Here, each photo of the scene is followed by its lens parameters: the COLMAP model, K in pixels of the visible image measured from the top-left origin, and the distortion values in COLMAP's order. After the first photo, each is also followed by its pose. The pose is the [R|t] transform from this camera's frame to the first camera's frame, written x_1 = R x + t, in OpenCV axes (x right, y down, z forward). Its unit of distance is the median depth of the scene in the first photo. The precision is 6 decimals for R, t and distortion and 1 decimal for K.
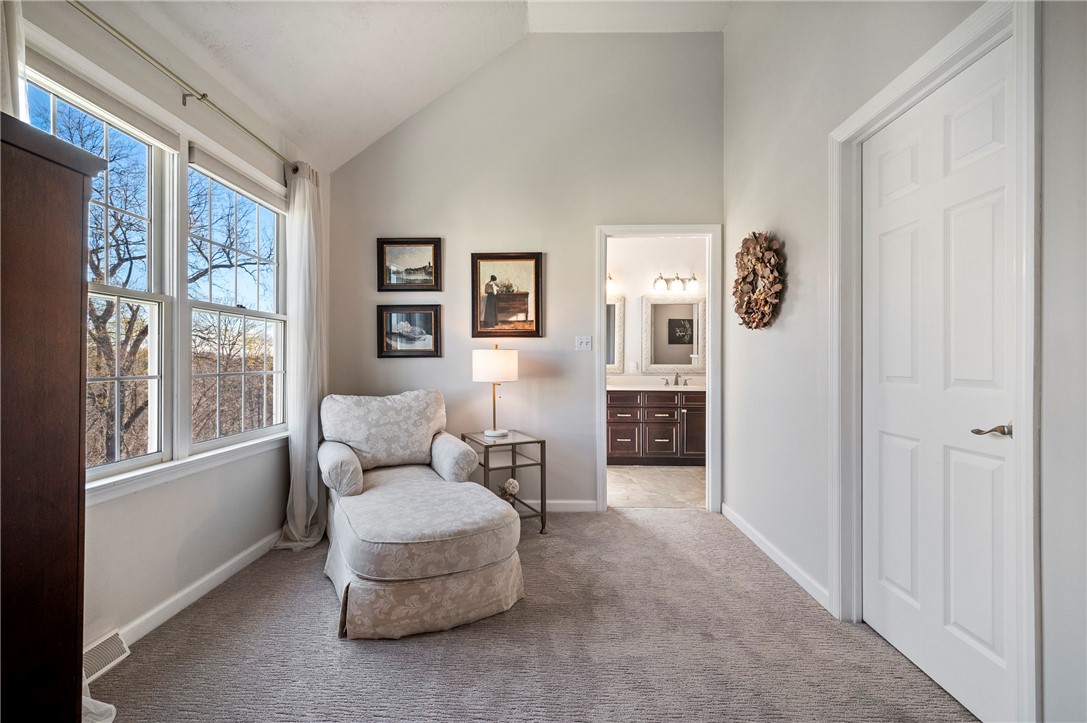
lens RADIAL K [[474.3, 0, 544.0], [0, 474.3, 360.9], [0, 0, 1]] dist [0.004915, 0.000208]
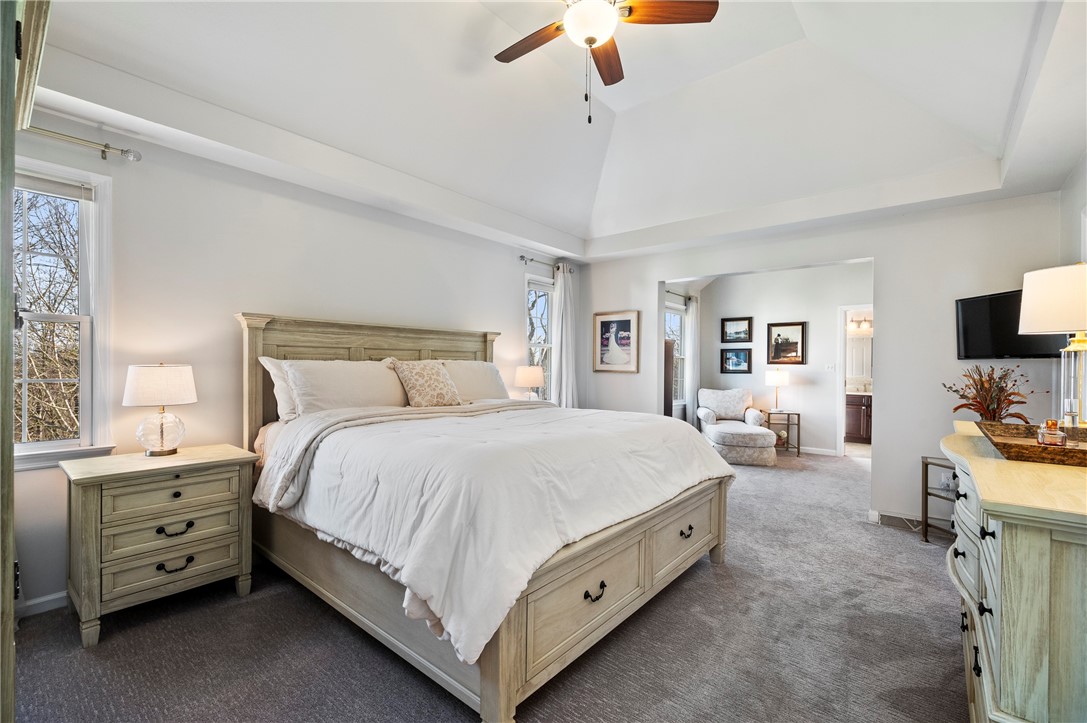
lens RADIAL K [[474.3, 0, 542.6], [0, 474.3, 365.2], [0, 0, 1]] dist [0.004915, 0.000208]
pose [[0.778300, 0.009487, -0.627821, 0.386855], [-0.010920, 0.999939, 0.001573, -0.038138], [0.627797, 0.005631, 0.778356, -1.229558]]
